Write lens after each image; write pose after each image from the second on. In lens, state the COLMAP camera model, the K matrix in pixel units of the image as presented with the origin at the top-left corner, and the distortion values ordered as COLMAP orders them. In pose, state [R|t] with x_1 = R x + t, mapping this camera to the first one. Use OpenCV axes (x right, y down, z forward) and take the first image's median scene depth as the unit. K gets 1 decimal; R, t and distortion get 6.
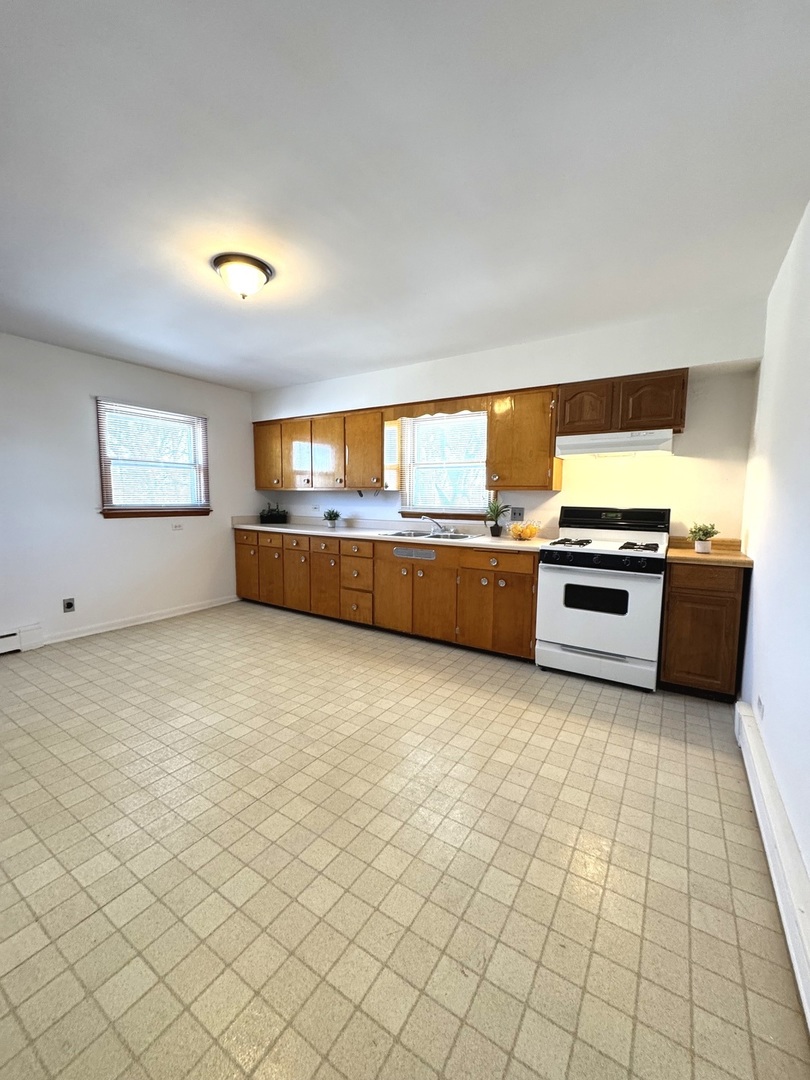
lens RADIAL K [[428.9, 0, 405.0], [0, 428.9, 540.0], [0, 0, 1]] dist [-0.003444, 0.000212]
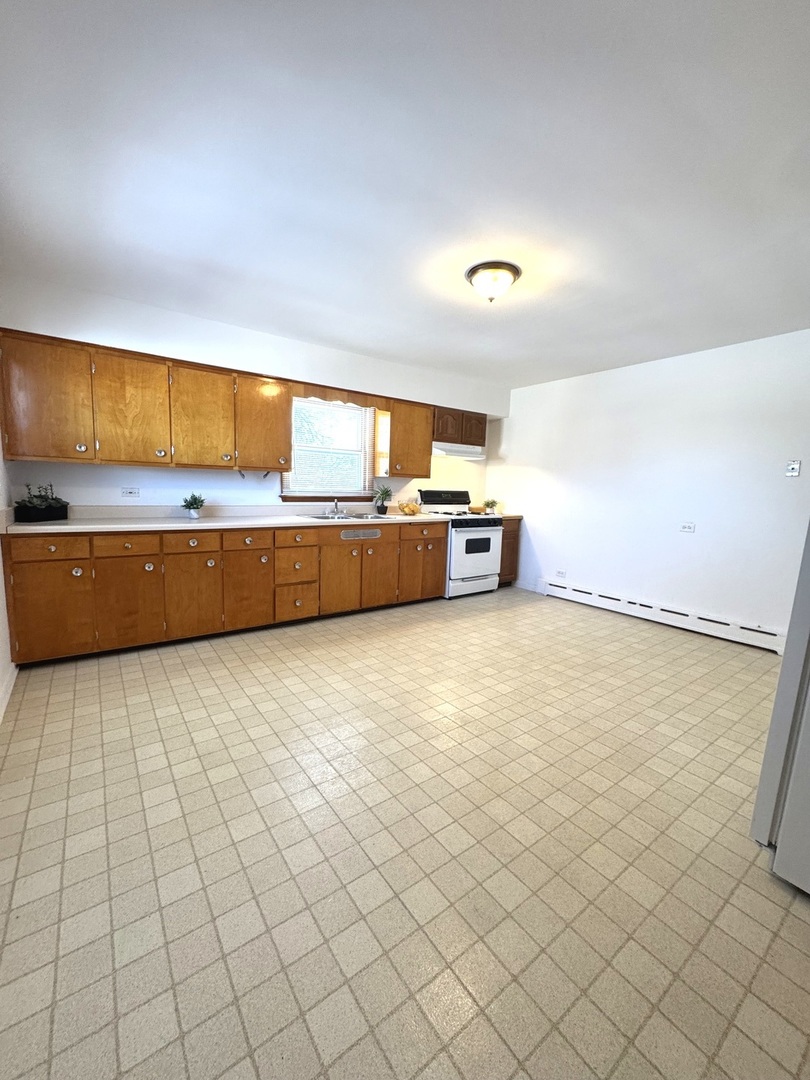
lens RADIAL K [[428.9, 0, 405.0], [0, 428.9, 540.0], [0, 0, 1]] dist [-0.003444, 0.000212]
pose [[0.364215, -0.114080, 0.924301, -1.055987], [0.068924, 0.993049, 0.095406, -0.055454], [-0.928761, 0.028959, 0.369547, 0.564221]]
